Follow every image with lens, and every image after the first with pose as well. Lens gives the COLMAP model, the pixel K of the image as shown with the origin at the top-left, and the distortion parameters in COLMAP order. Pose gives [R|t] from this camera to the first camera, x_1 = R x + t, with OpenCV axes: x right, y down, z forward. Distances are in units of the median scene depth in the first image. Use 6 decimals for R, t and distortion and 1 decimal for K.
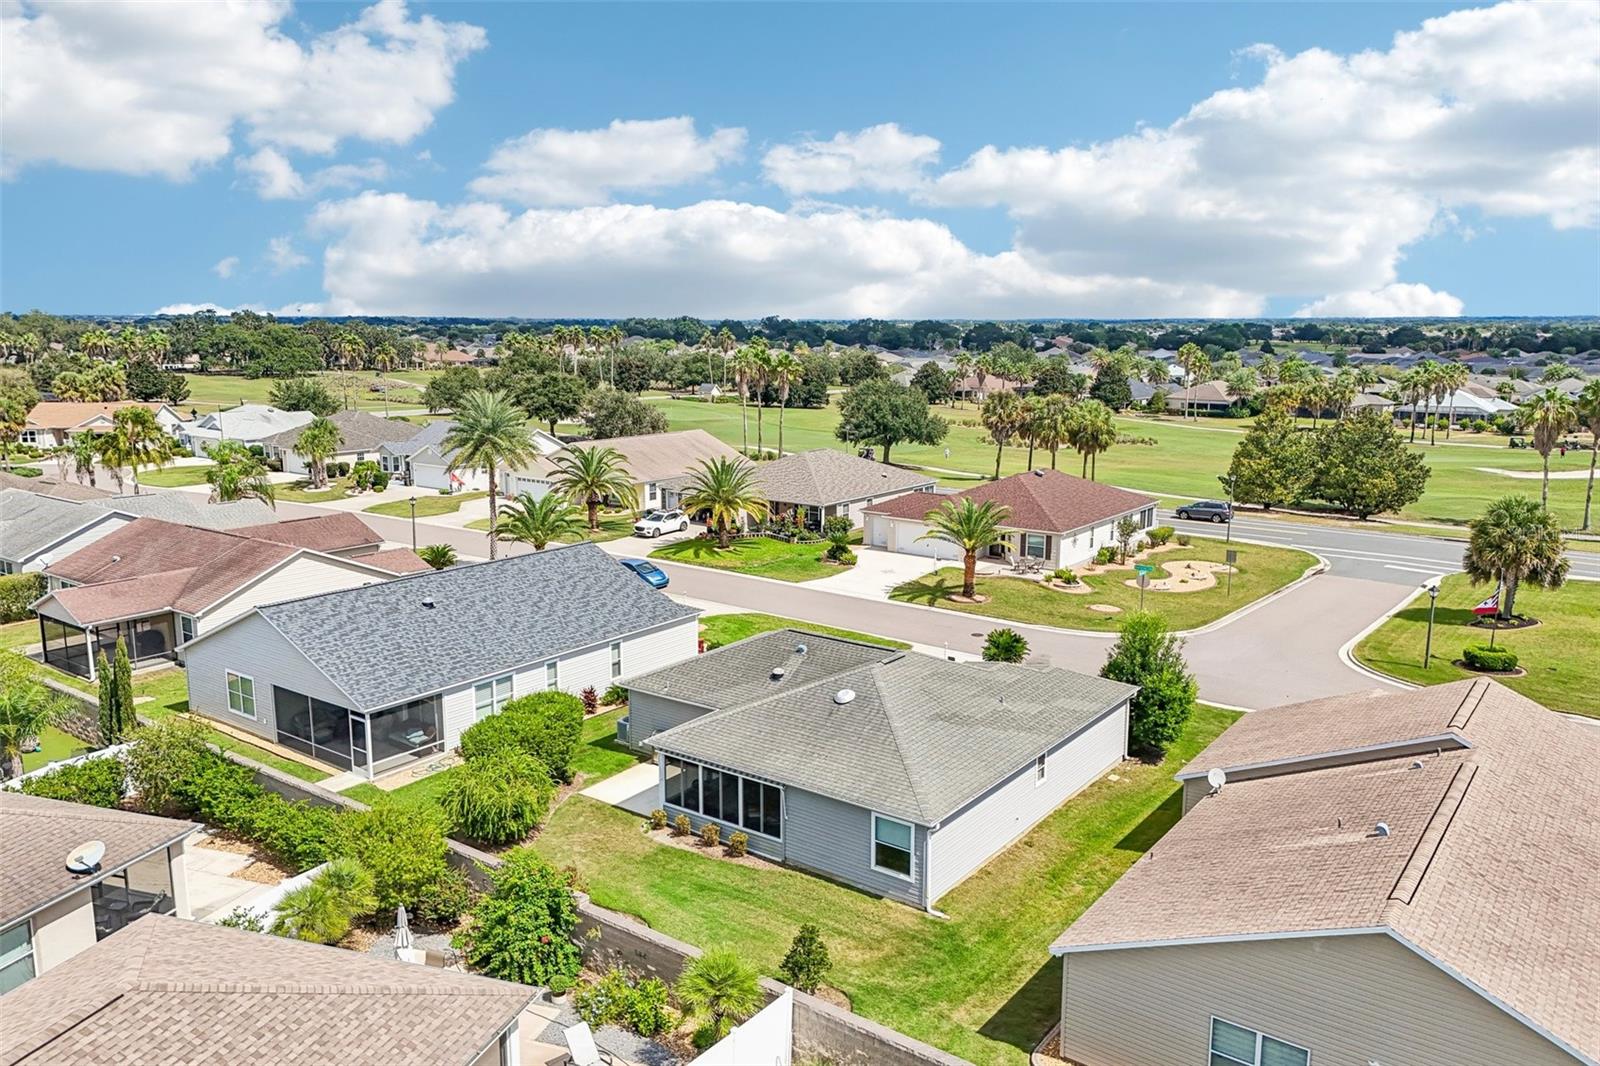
lens RADIAL K [[1151.0, 0, 800.0], [0, 1151.0, 533.0], [0, 0, 1]] dist [0.005265, 0.000550]
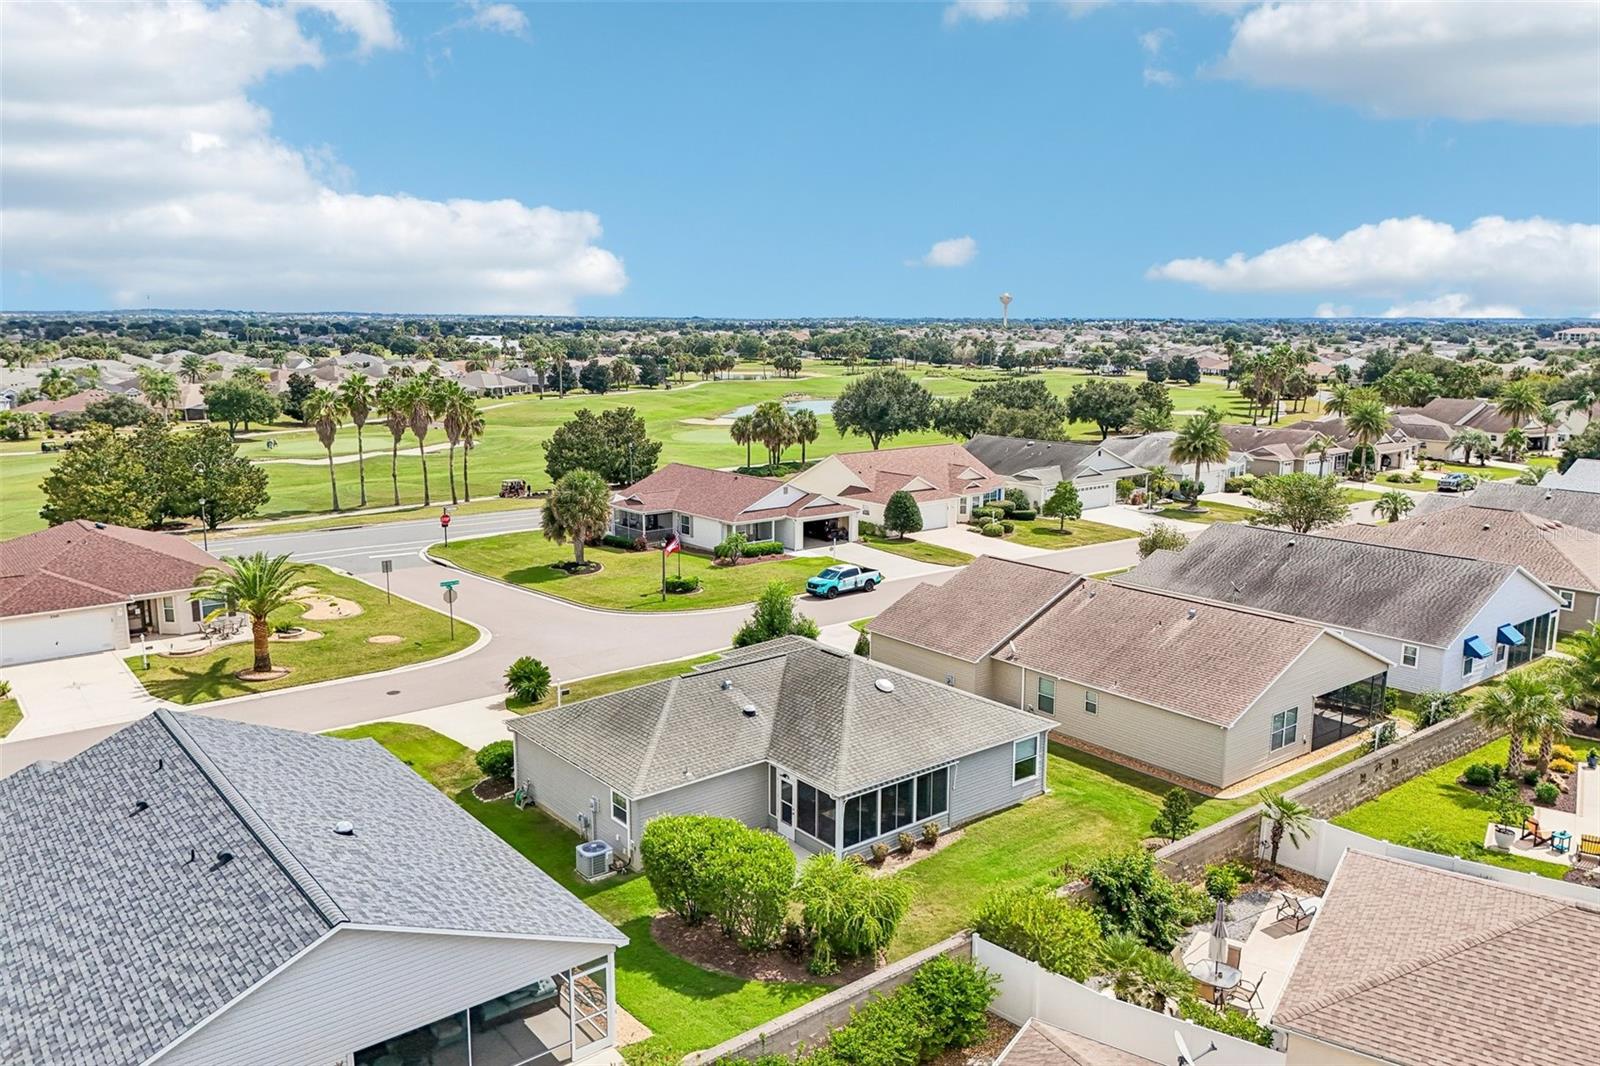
lens RADIAL K [[1199.2, 0, 800.0], [0, 1199.2, 533.0], [0, 0, 1]] dist [0.023799, 0.000340]
pose [[0.250412, -0.172190, 0.952704, -1.075853], [0.168124, 0.976839, 0.132362, -0.174166], [-0.953430, 0.127027, 0.273561, 0.734358]]
